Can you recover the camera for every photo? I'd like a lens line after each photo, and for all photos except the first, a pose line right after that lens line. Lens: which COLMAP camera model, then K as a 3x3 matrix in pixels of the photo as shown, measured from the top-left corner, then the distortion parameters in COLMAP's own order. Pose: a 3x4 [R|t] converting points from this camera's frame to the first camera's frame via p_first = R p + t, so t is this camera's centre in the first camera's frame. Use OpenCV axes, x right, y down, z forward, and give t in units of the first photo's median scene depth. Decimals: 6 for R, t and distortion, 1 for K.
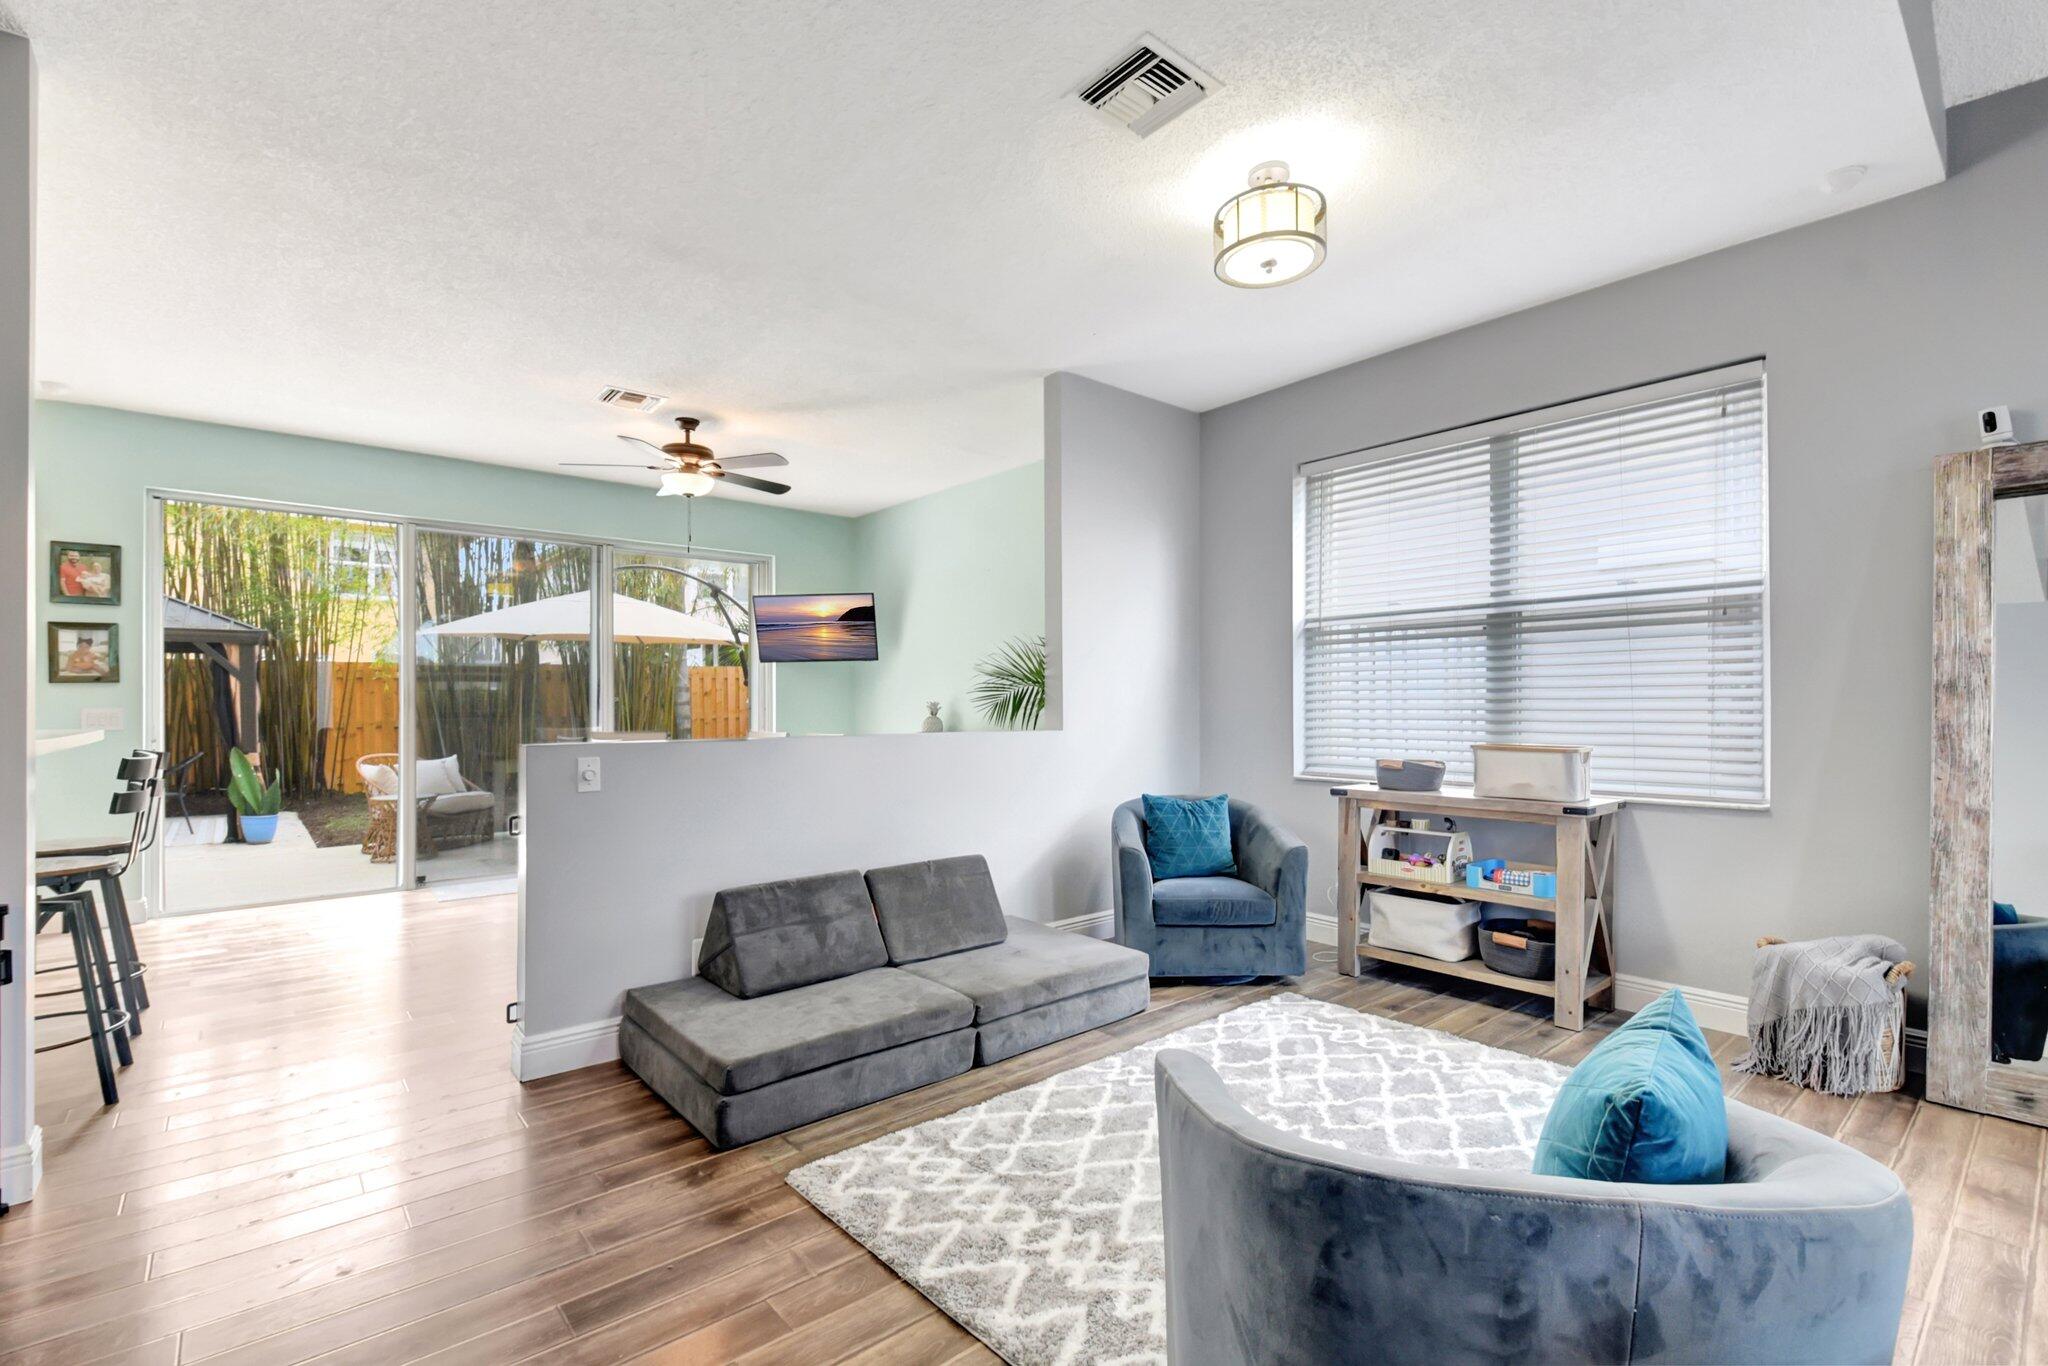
lens RADIAL K [[897.9, 0, 1029.6], [0, 897.9, 688.7], [0, 0, 1]] dist [0.010472, -0.011205]
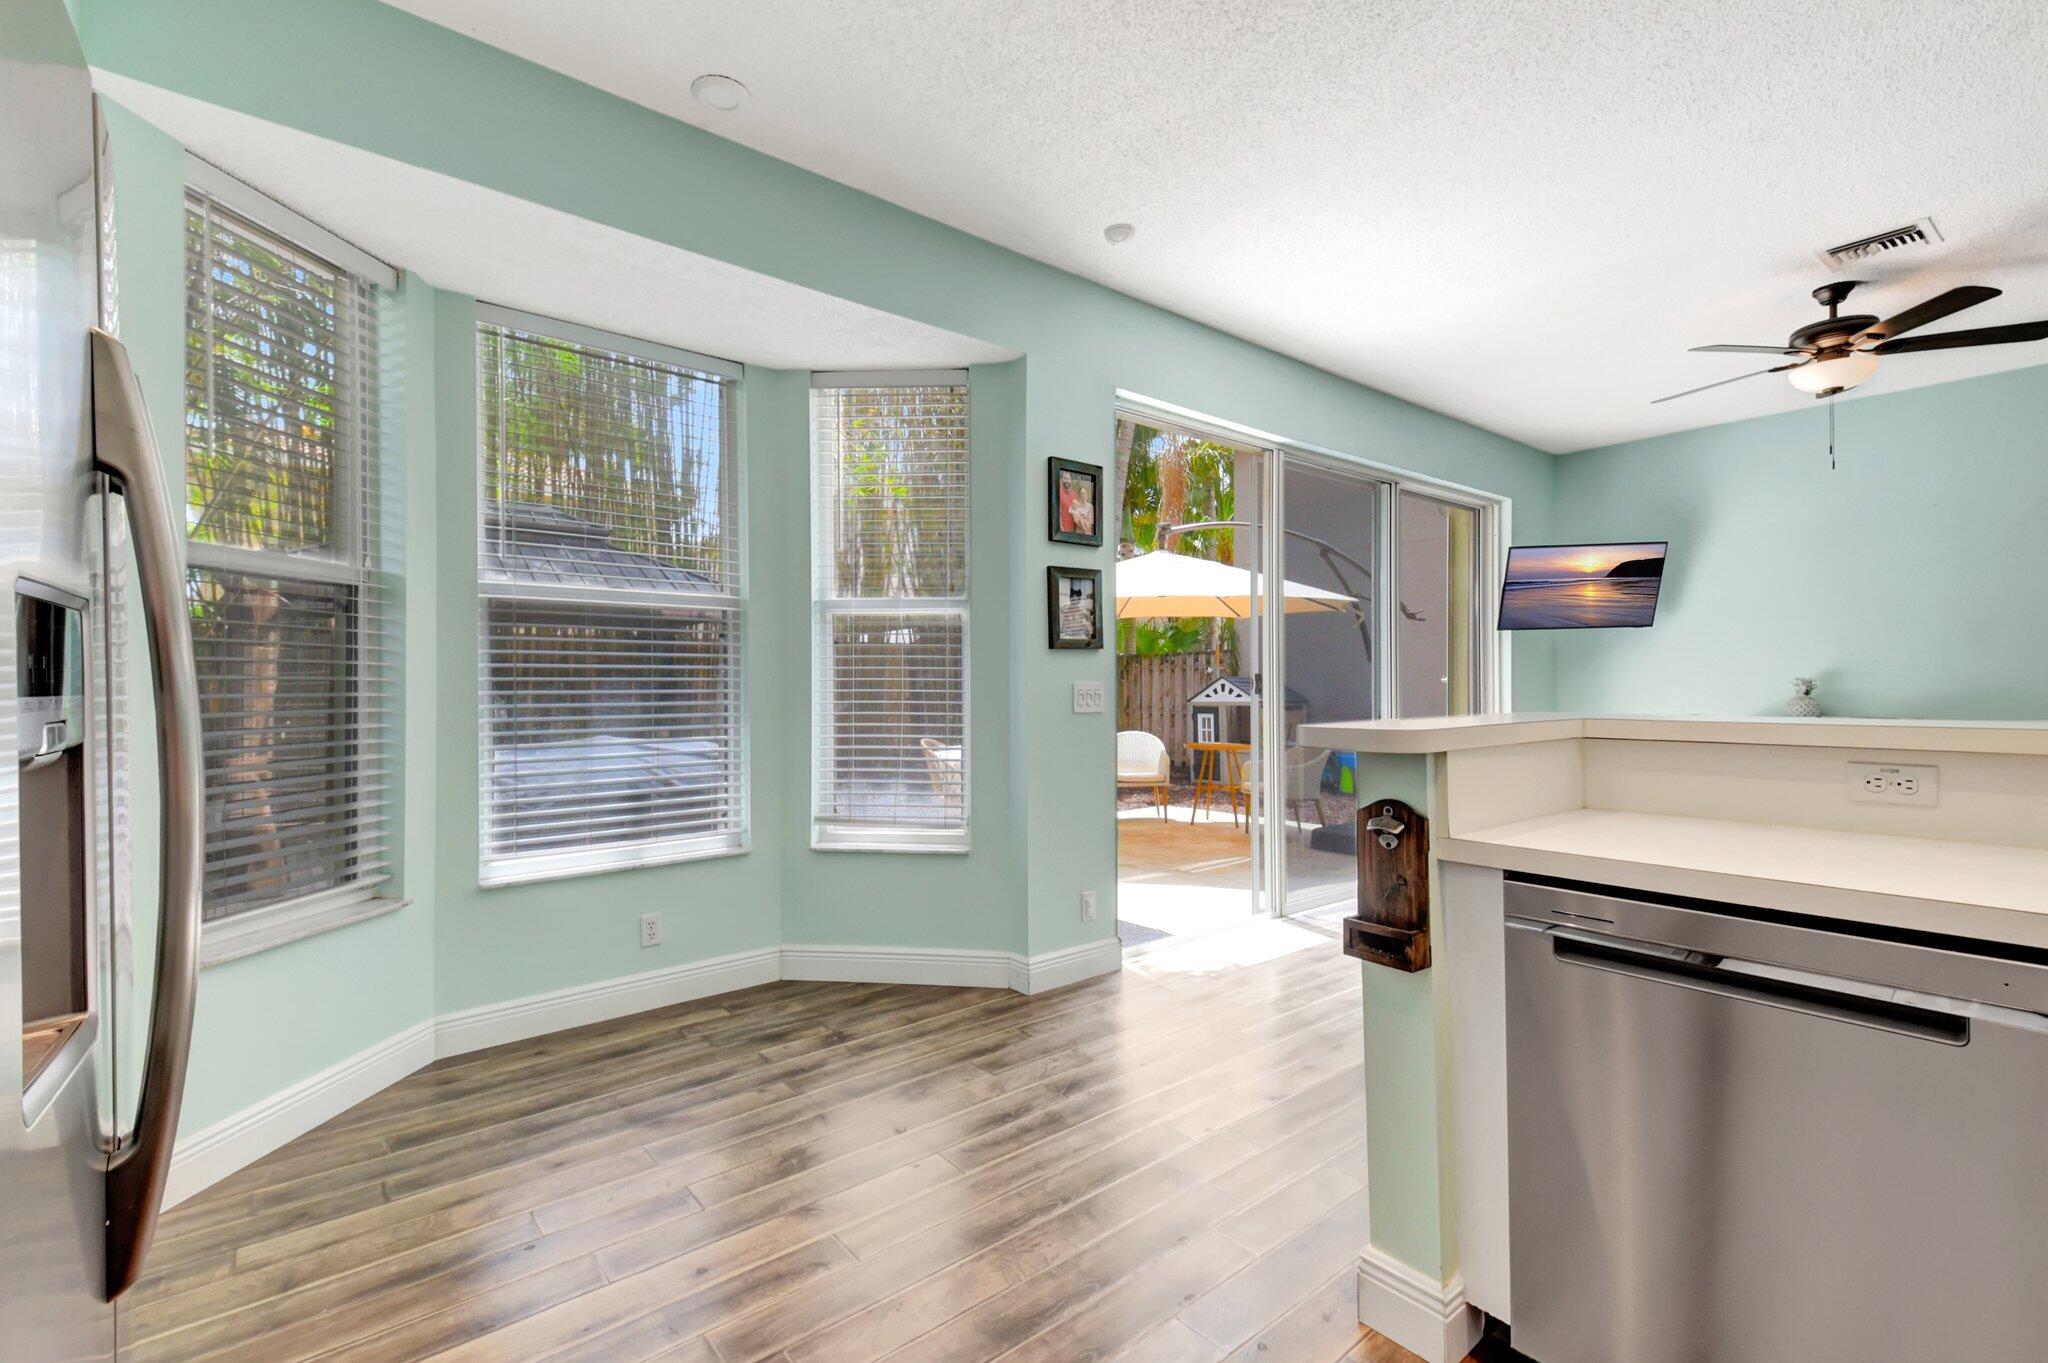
lens RADIAL K [[897.9, 0, 987.9], [0, 897.9, 689.1], [0, 0, 1]] dist [0.010472, -0.011205]
pose [[0.997429, -0.003886, -0.071555, -0.696623], [0.004858, 0.999898, 0.013419, 0.010228], [0.071496, -0.013732, 0.997346, 0.163739]]
